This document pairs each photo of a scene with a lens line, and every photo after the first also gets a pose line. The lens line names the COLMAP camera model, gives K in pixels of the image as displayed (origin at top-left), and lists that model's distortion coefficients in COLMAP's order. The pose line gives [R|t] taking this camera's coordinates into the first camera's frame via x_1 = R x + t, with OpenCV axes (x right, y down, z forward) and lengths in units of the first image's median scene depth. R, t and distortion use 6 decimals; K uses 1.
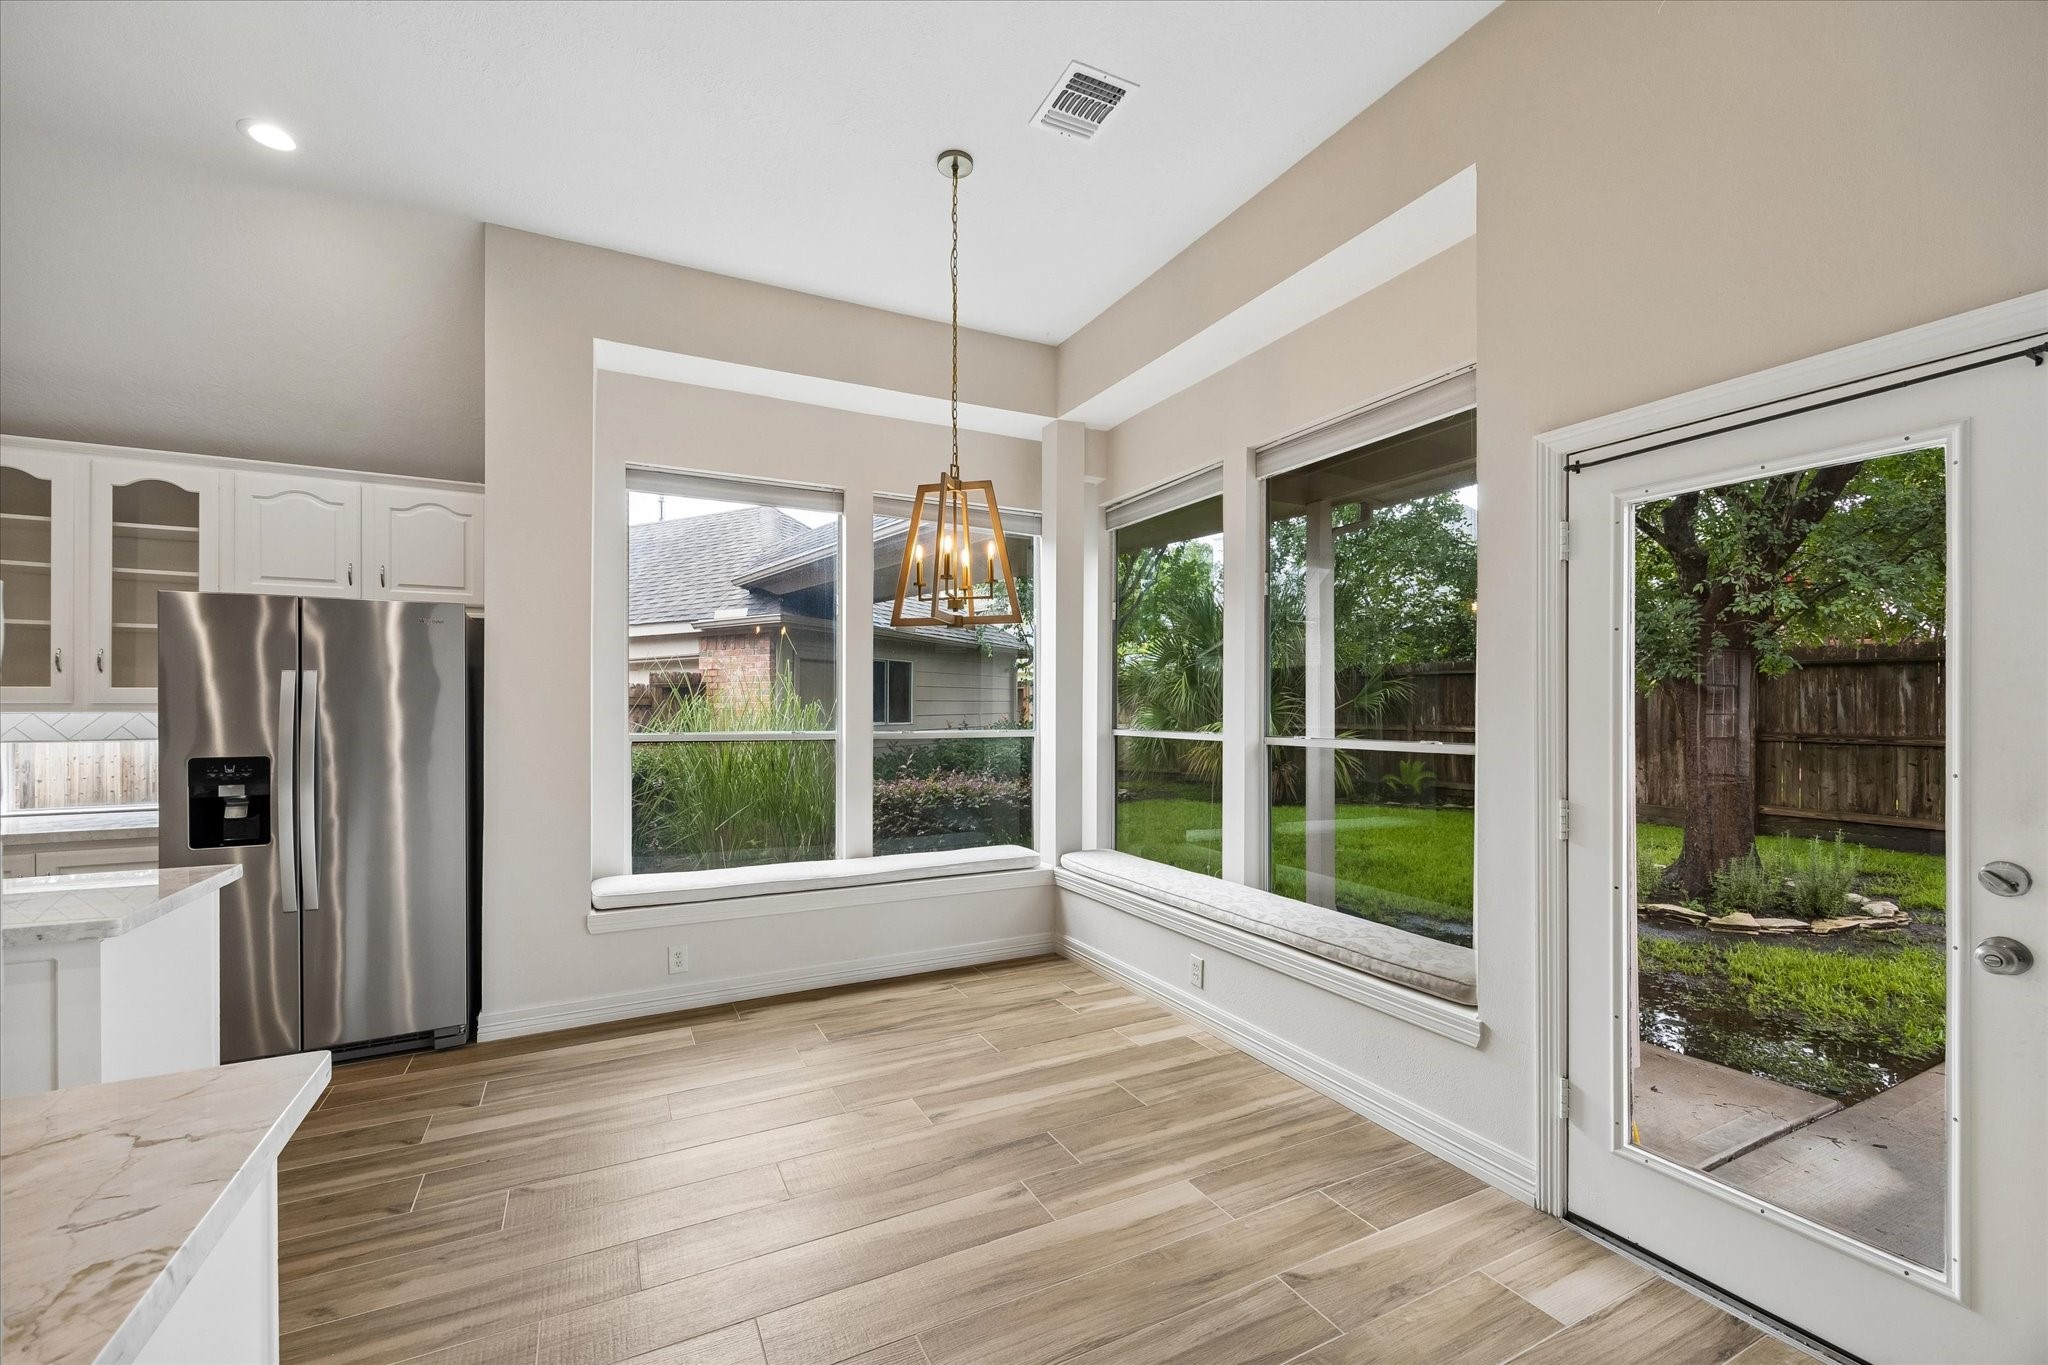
lens RADIAL K [[836.0, 0, 1026.2], [0, 836.0, 703.1], [0, 0, 1]] dist [-0.007366, -0.000030]
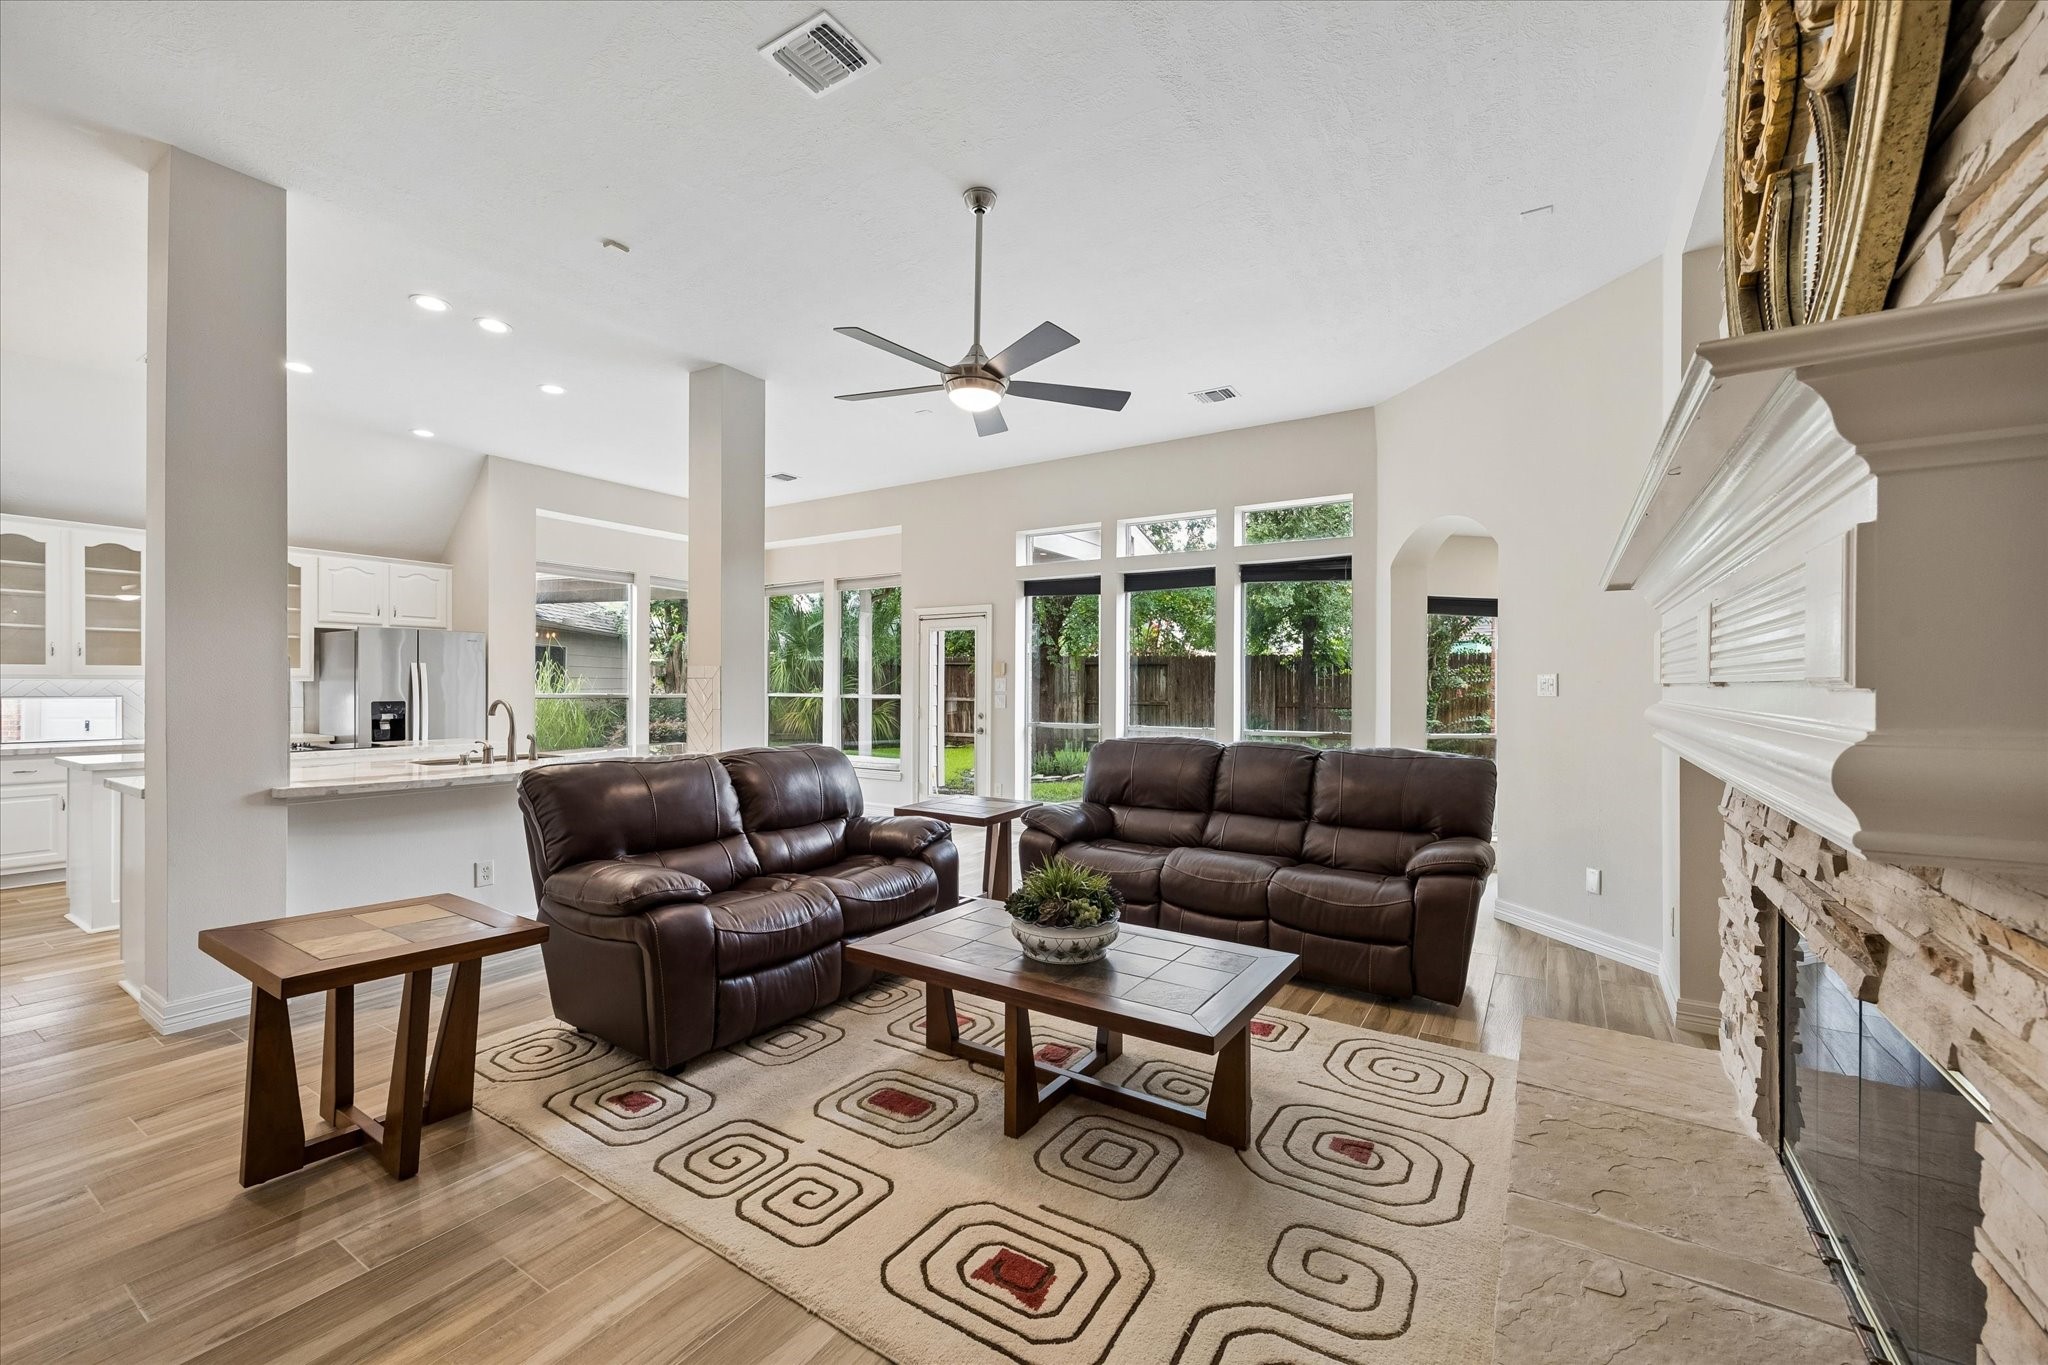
lens RADIAL K [[786.9, 0, 1040.3], [0, 786.9, 681.8], [0, 0, 1]] dist [0.003547, -0.000106]
pose [[0.857098, 0.006810, 0.515108, -0.439351], [-0.008590, 0.999963, 0.001073, -0.003876], [-0.515081, -0.005344, 0.857125, -1.390525]]
